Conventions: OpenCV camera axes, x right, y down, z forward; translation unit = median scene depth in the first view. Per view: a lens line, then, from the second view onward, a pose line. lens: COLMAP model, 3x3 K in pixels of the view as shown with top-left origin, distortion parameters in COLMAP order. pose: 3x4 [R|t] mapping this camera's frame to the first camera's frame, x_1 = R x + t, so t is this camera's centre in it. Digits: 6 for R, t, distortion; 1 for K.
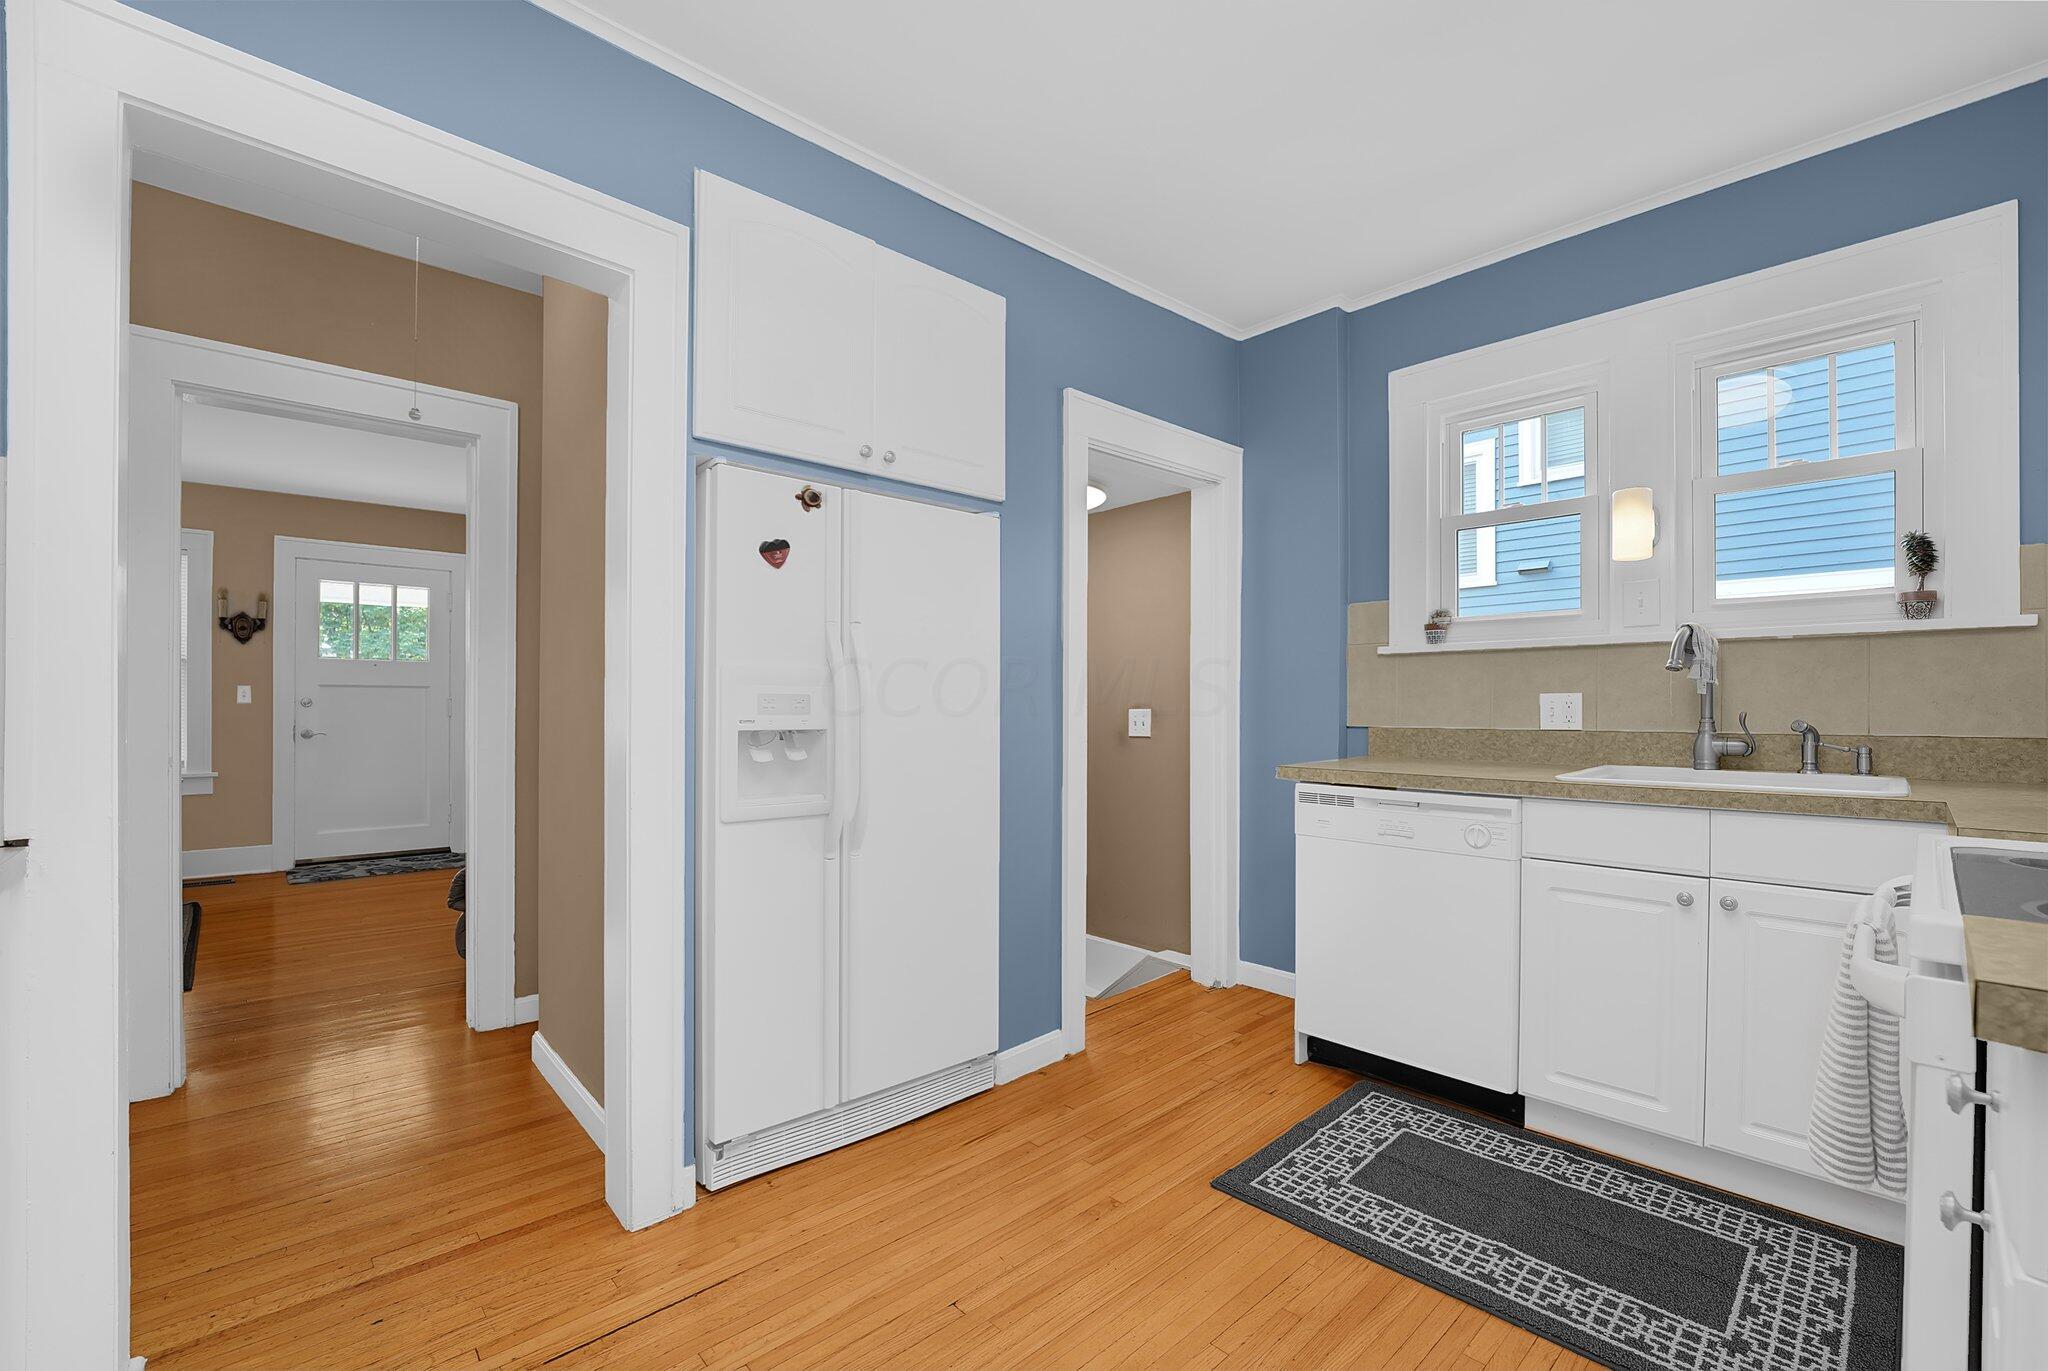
lens RADIAL K [[856.6, 0, 993.9], [0, 856.6, 712.0], [0, 0, 1]] dist [-0.028882, 0.001494]
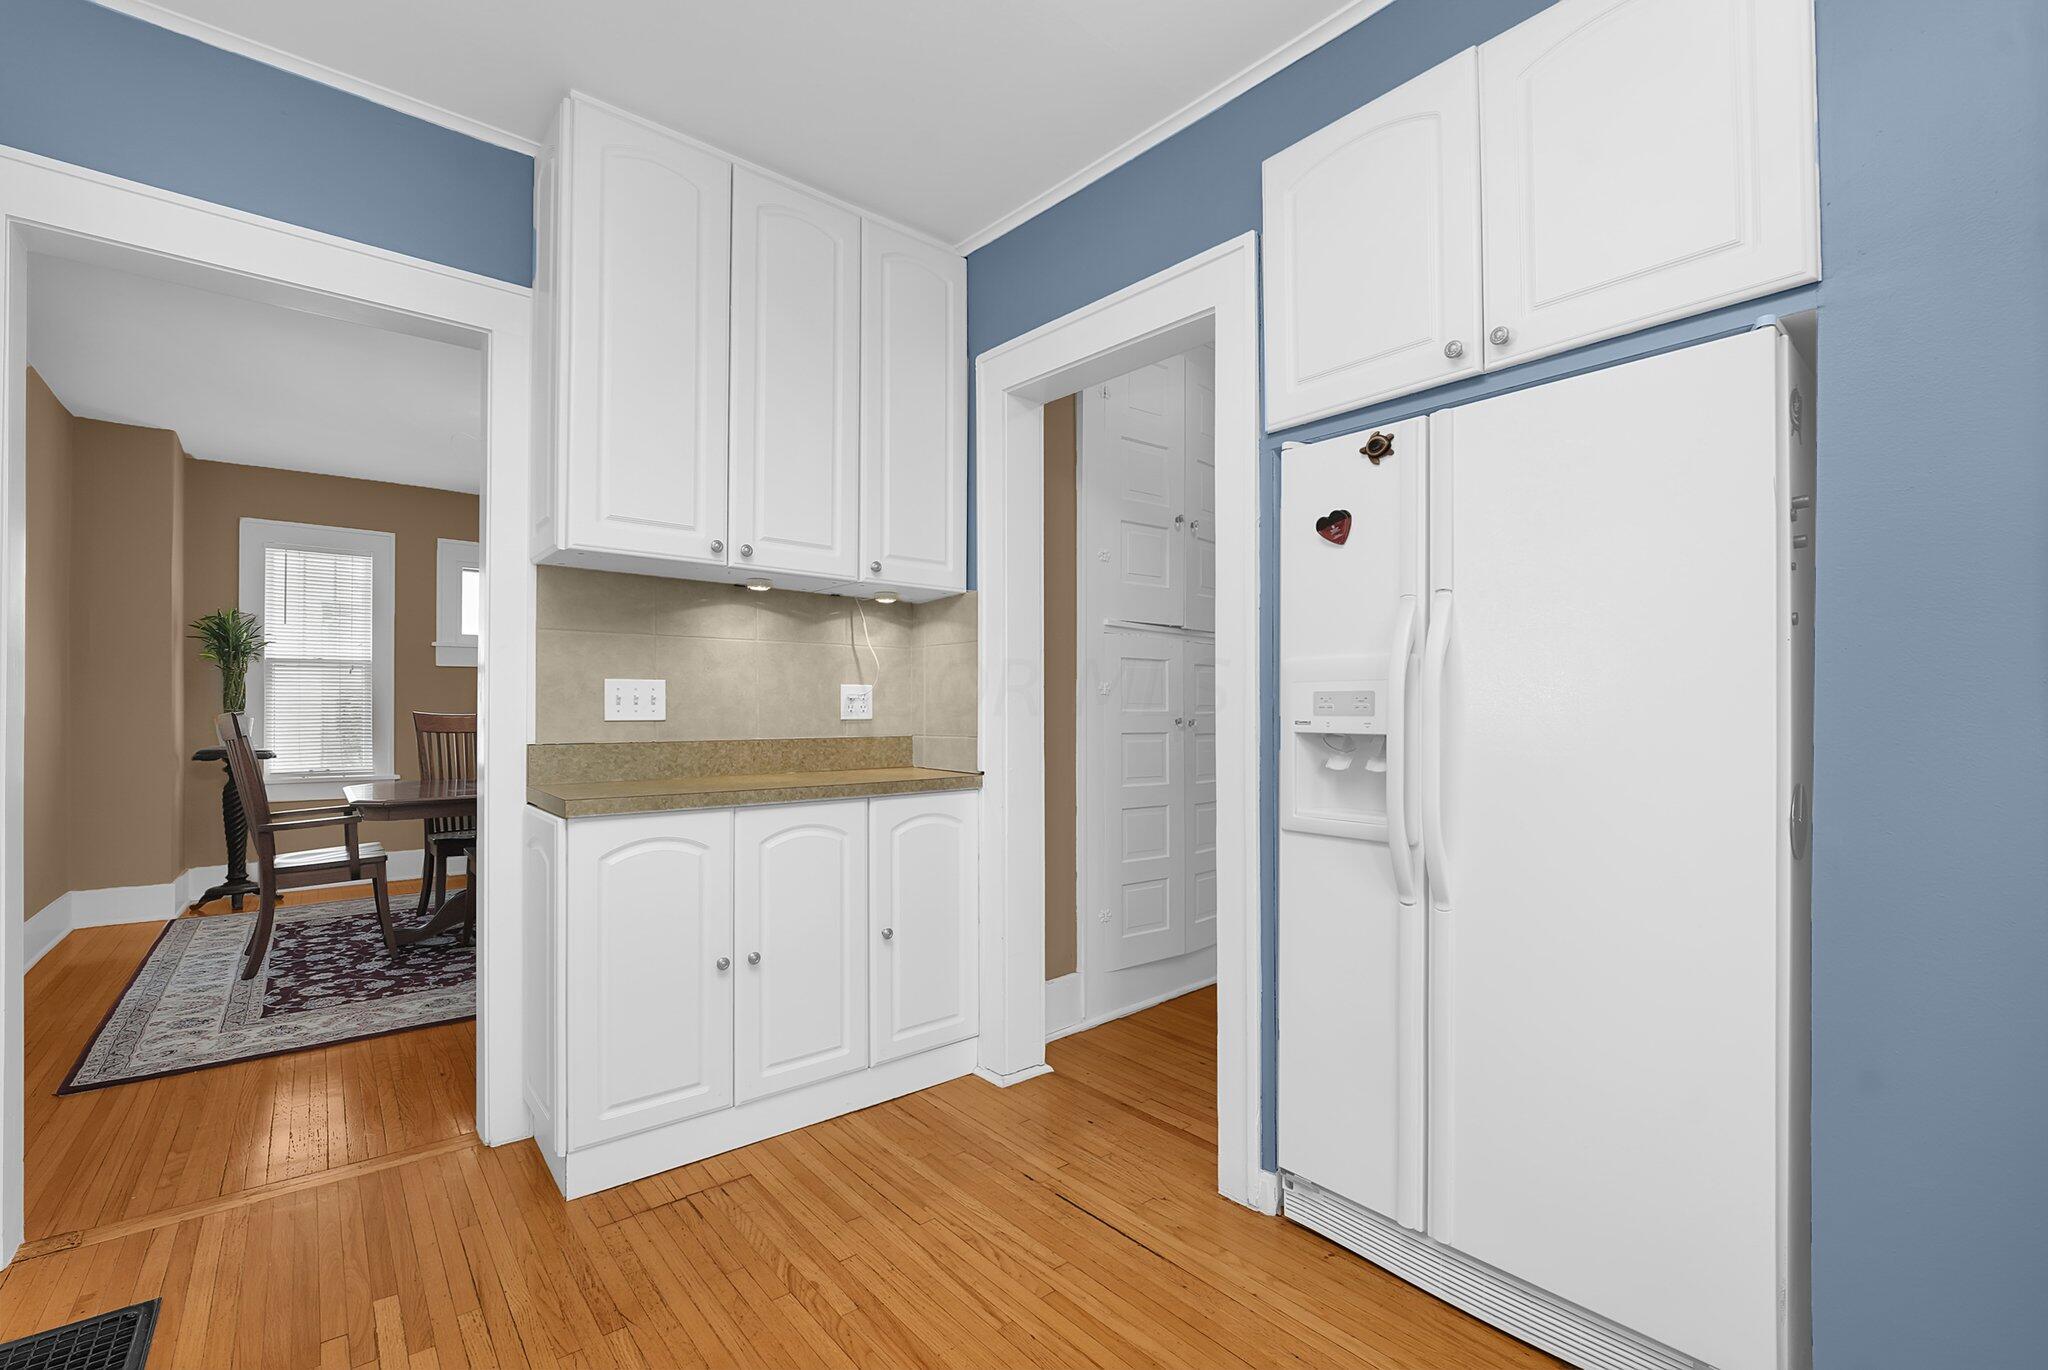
lens RADIAL K [[856.6, 0, 1021.0], [0, 856.6, 705.2], [0, 0, 1]] dist [-0.028882, 0.001494]
pose [[-0.023996, -0.008068, -0.999679, 0.437156], [-0.003465, 0.999962, -0.007987, 0.000500], [0.999706, 0.003273, -0.024023, 0.503519]]
